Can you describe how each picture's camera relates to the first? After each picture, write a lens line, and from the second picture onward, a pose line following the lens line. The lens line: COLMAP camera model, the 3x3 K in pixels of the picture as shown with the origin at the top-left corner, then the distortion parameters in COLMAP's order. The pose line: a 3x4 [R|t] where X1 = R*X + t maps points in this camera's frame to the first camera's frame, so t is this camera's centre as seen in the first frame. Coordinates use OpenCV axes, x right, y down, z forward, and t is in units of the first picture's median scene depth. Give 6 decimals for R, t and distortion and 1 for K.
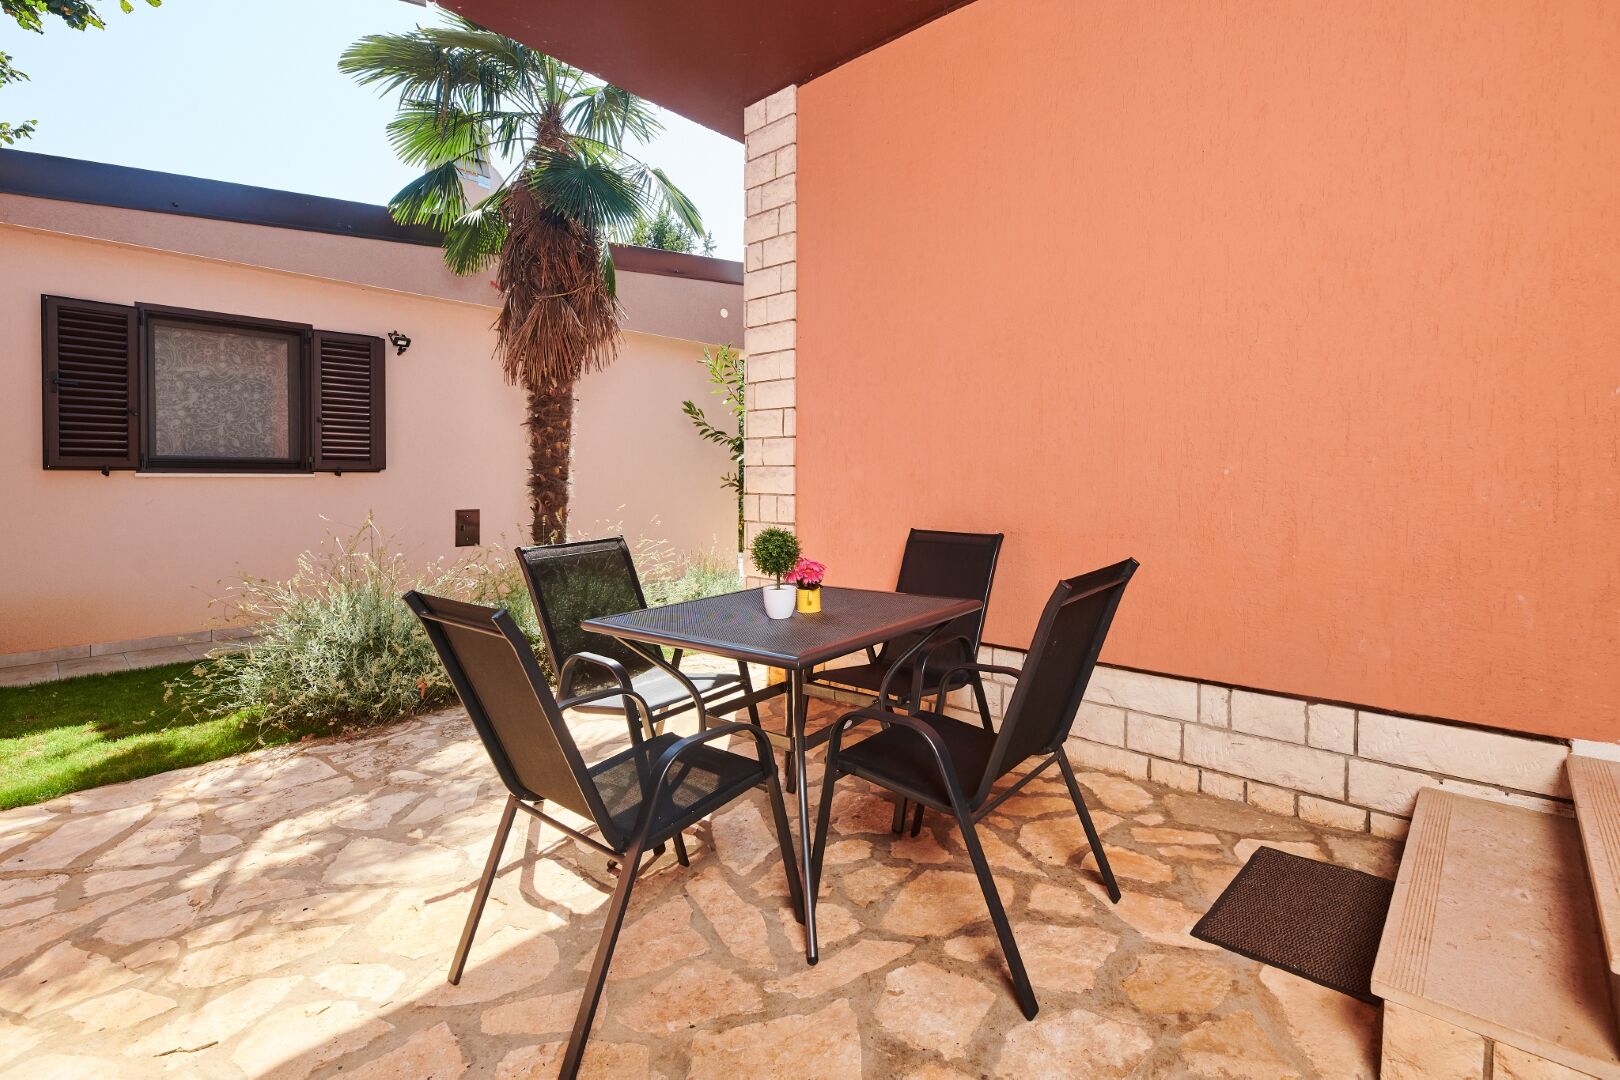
lens RADIAL K [[679.2, 0, 808.7], [0, 679.2, 485.5], [0, 0, 1]] dist [-0.000754, -0.000246]
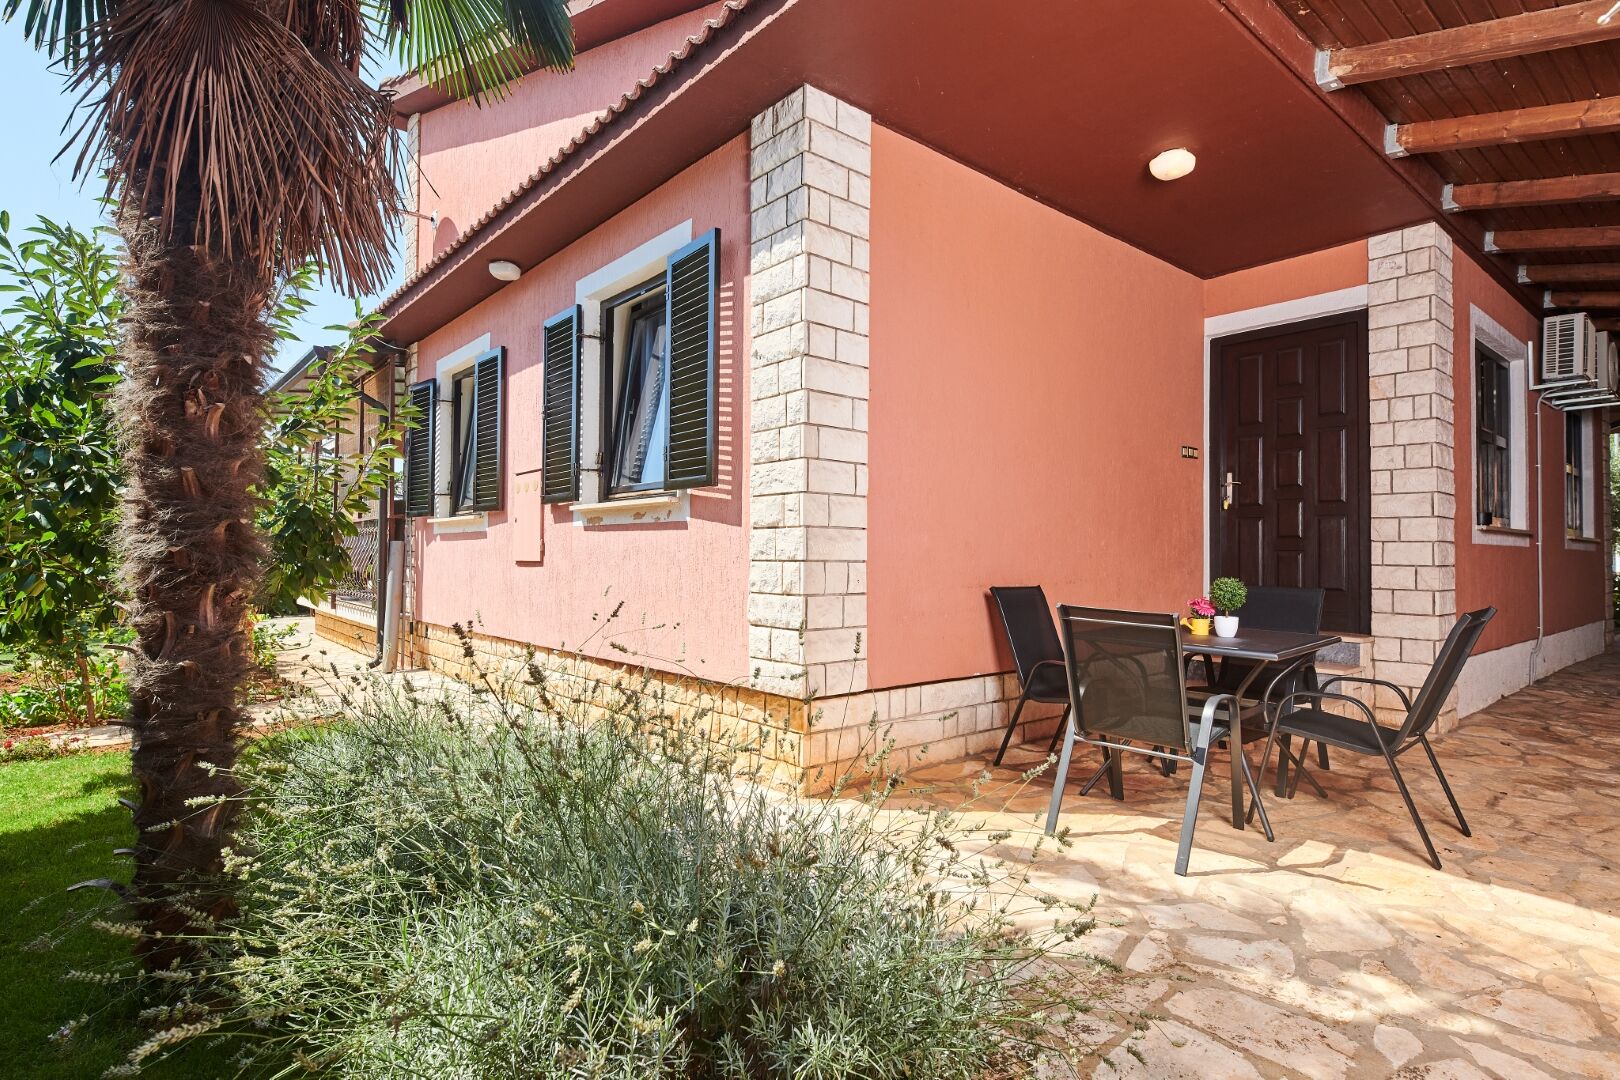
lens RADIAL K [[832.0, 0, 811.1], [0, 832.0, 528.0], [0, 0, 1]] dist [-0.000316, 0.000179]
pose [[0.169712, 0.028804, 0.985073, -1.376782], [-0.003835, 0.999585, -0.028567, 0.002943], [-0.985486, 0.001070, 0.169752, 1.080089]]
